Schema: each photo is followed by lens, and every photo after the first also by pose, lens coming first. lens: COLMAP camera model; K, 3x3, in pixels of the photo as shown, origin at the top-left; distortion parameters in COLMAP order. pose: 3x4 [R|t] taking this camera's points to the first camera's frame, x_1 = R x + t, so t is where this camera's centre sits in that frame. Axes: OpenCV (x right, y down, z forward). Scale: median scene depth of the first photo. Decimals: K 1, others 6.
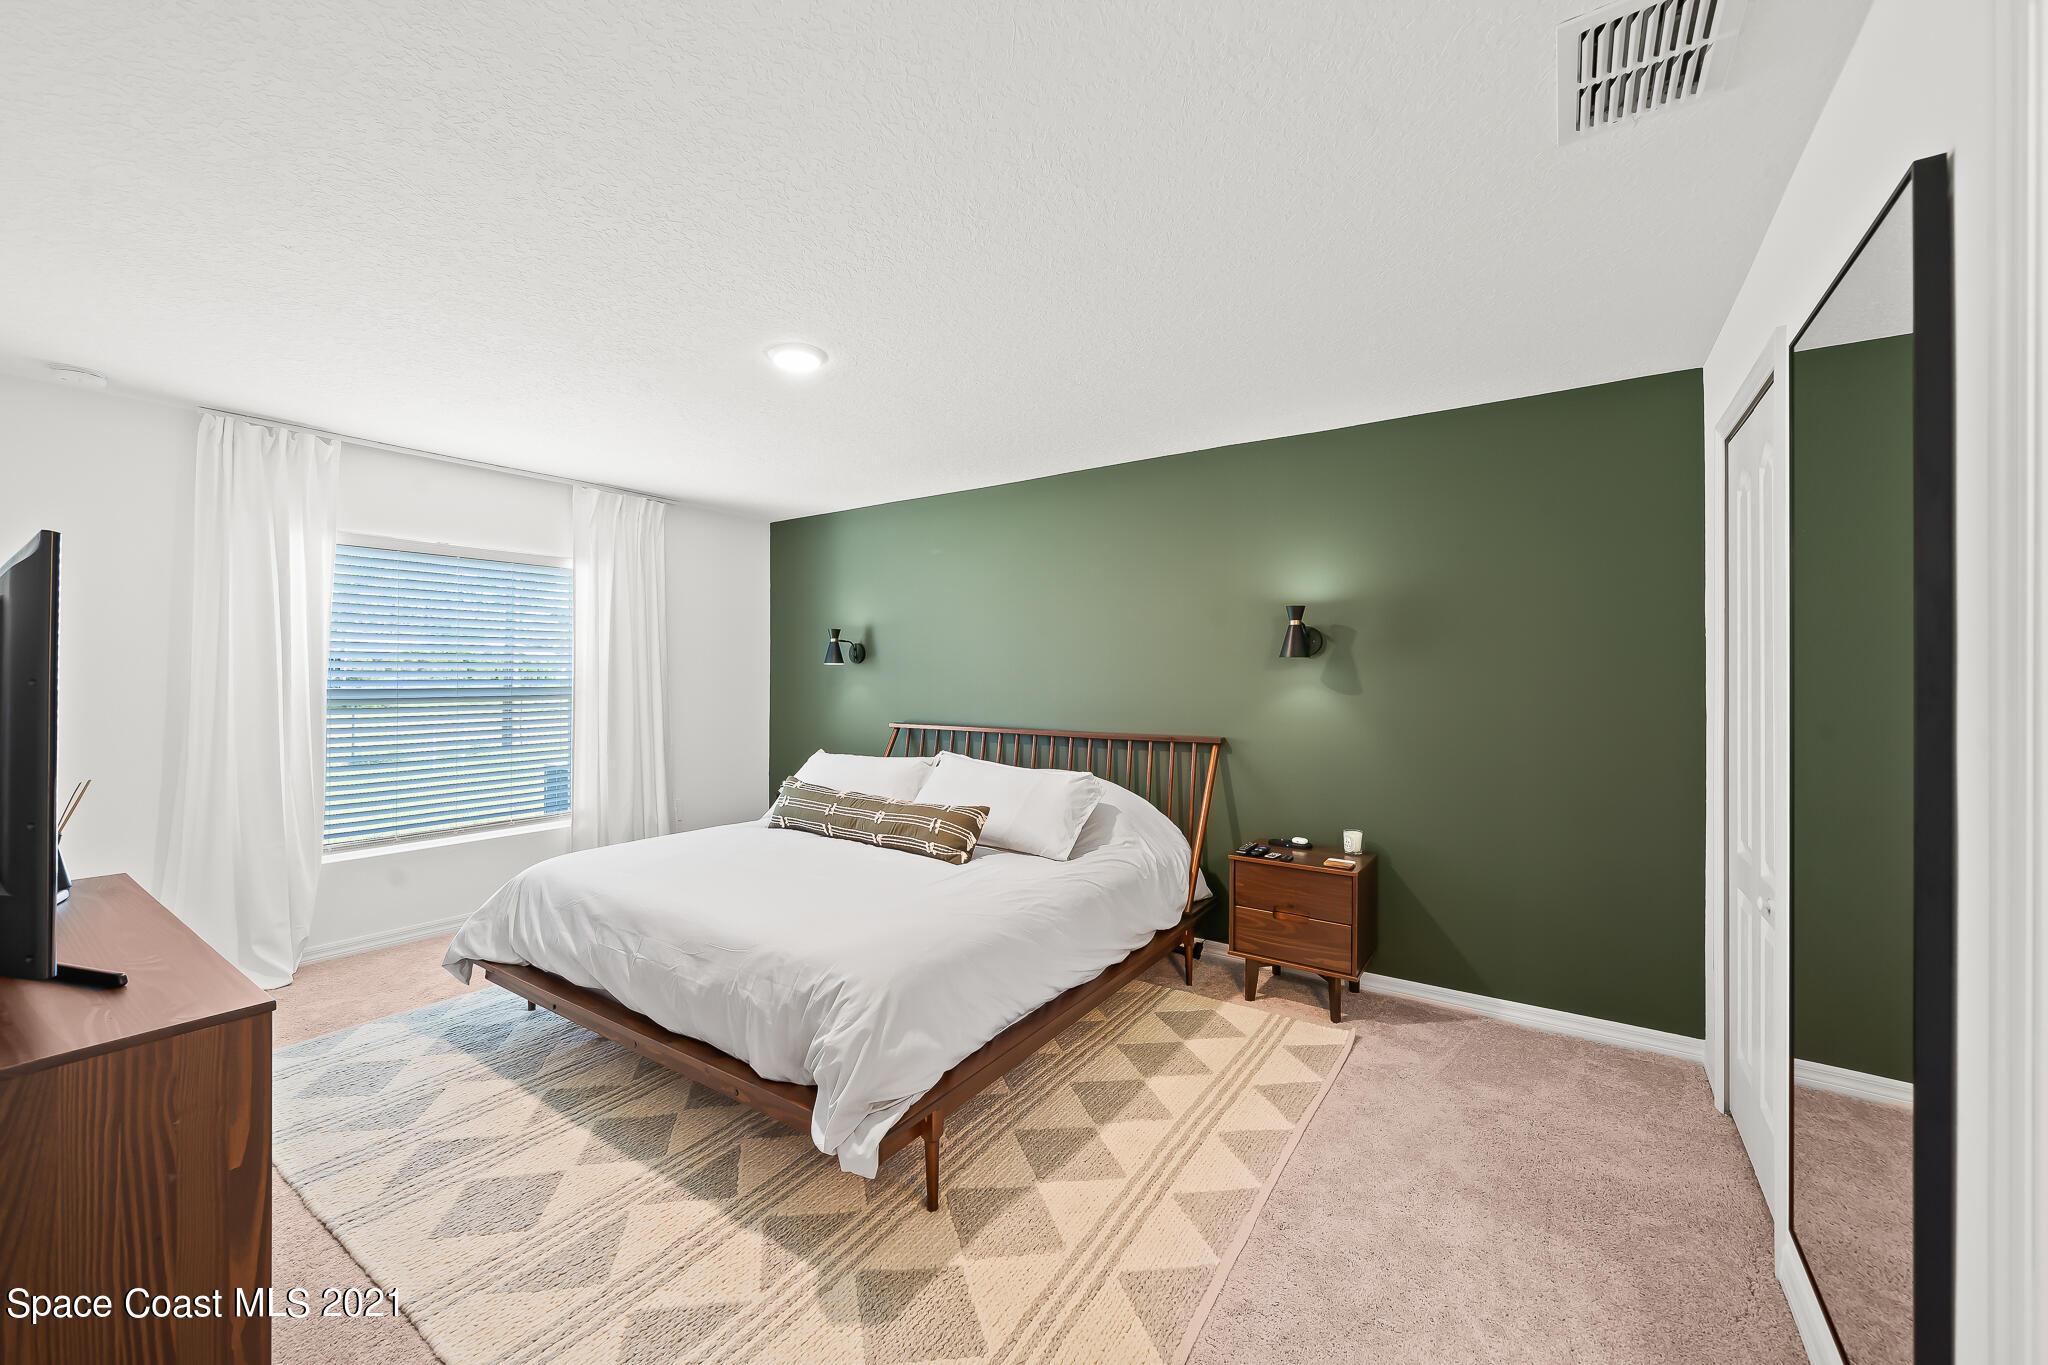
lens RADIAL K [[790.4, 0, 1056.0], [0, 790.4, 674.1], [0, 0, 1]] dist [-0.001054, -0.000287]
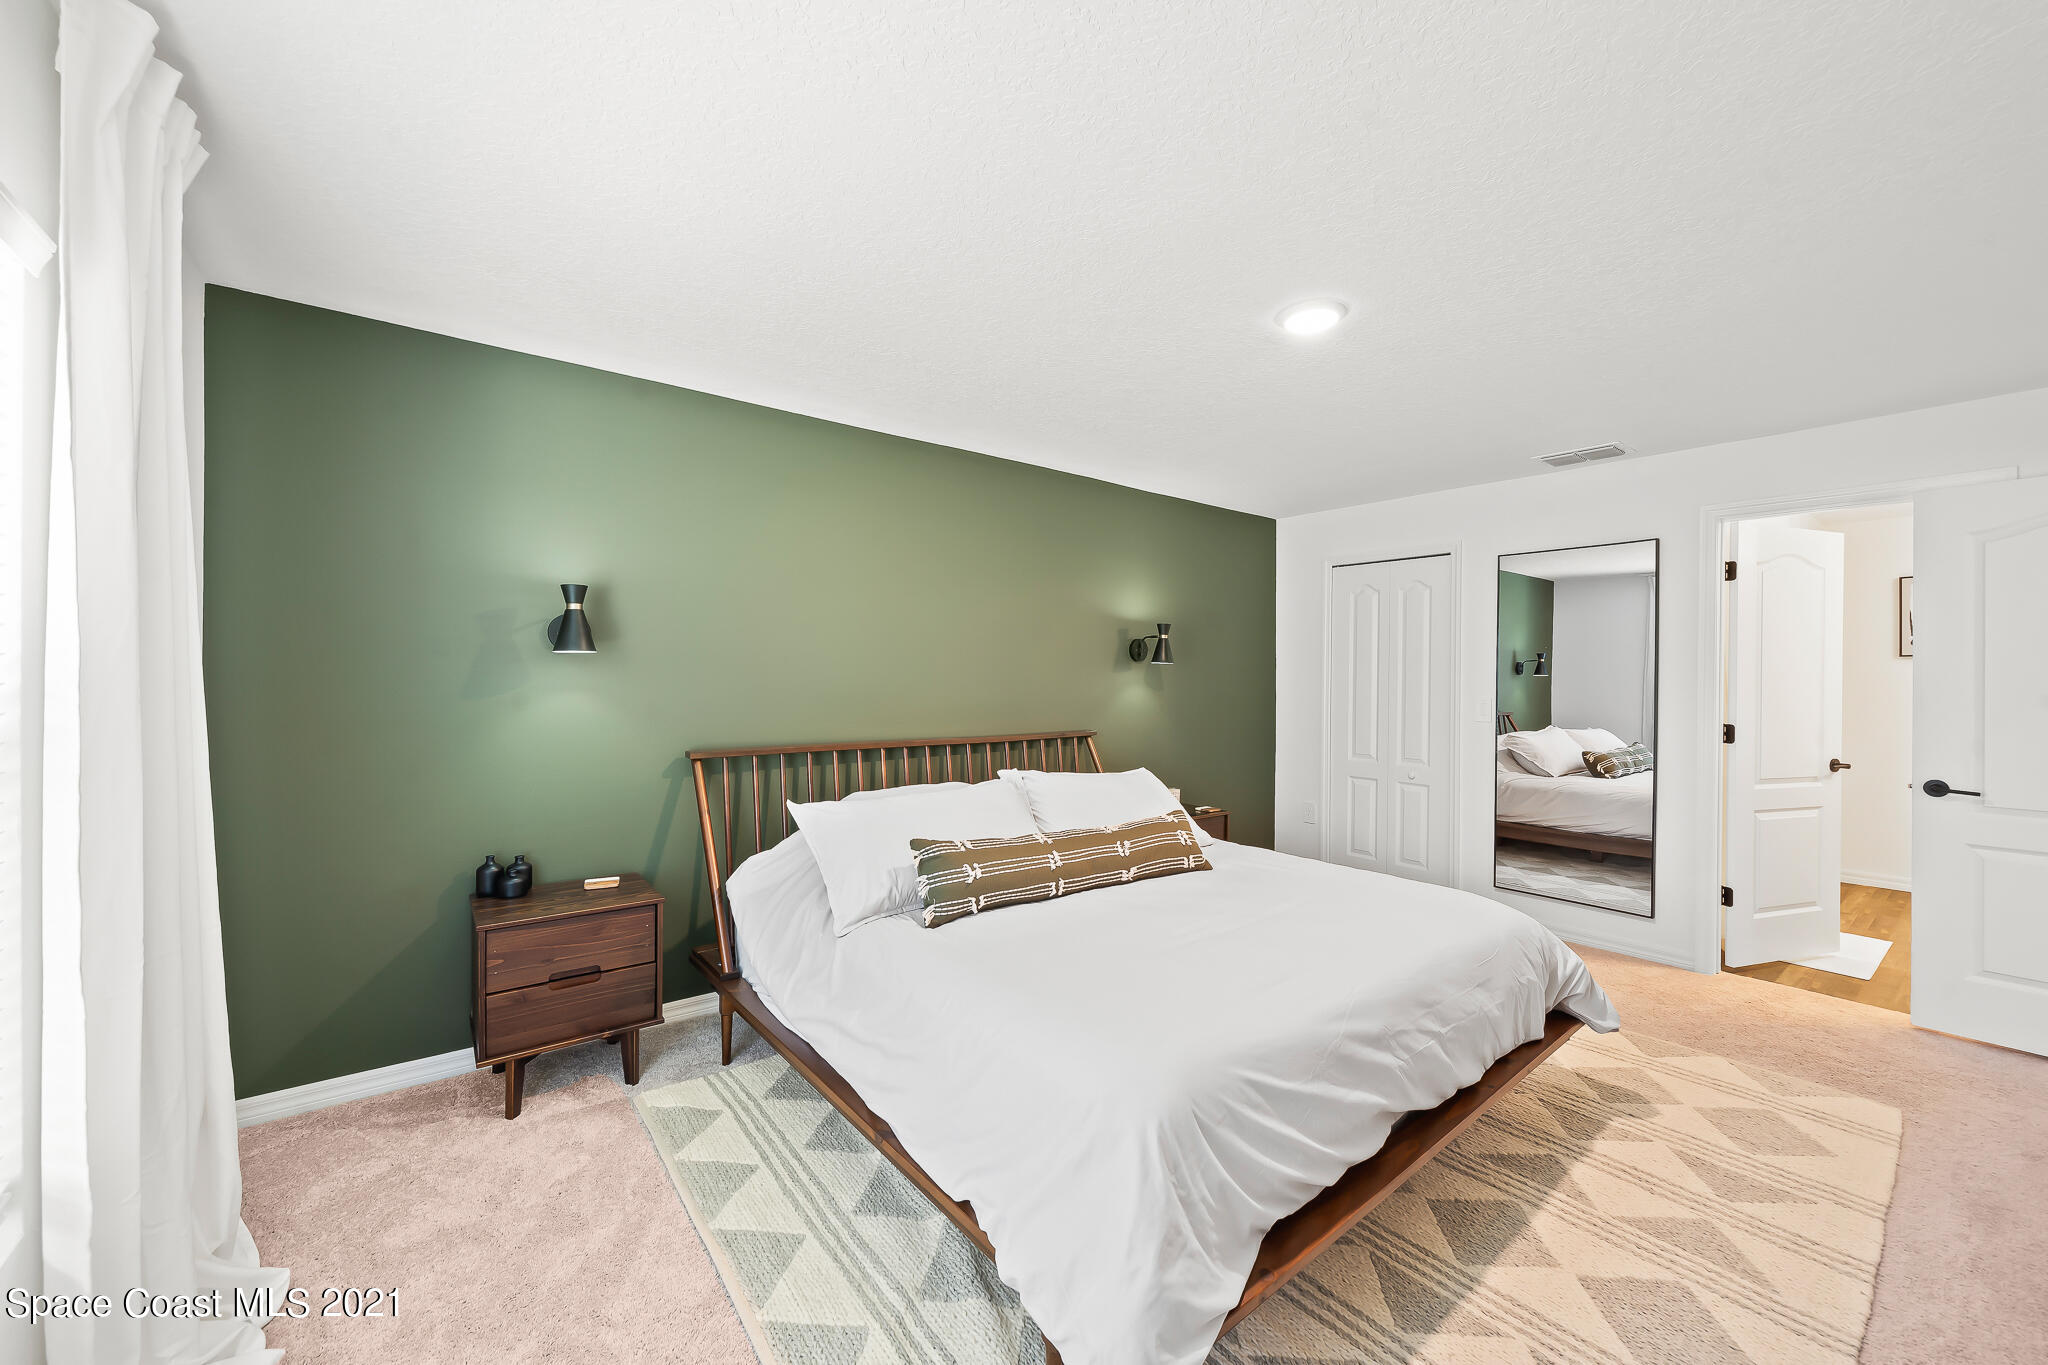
lens RADIAL K [[773.3, 0, 1024.0], [0, 773.3, 682.5], [0, 0, 1]] dist [0.001197, 0.000364]
pose [[0.307327, -0.005891, 0.951586, -1.341991], [-0.013901, 0.999846, 0.010679, 0.000313], [-0.951502, -0.016510, 0.307198, 1.117871]]
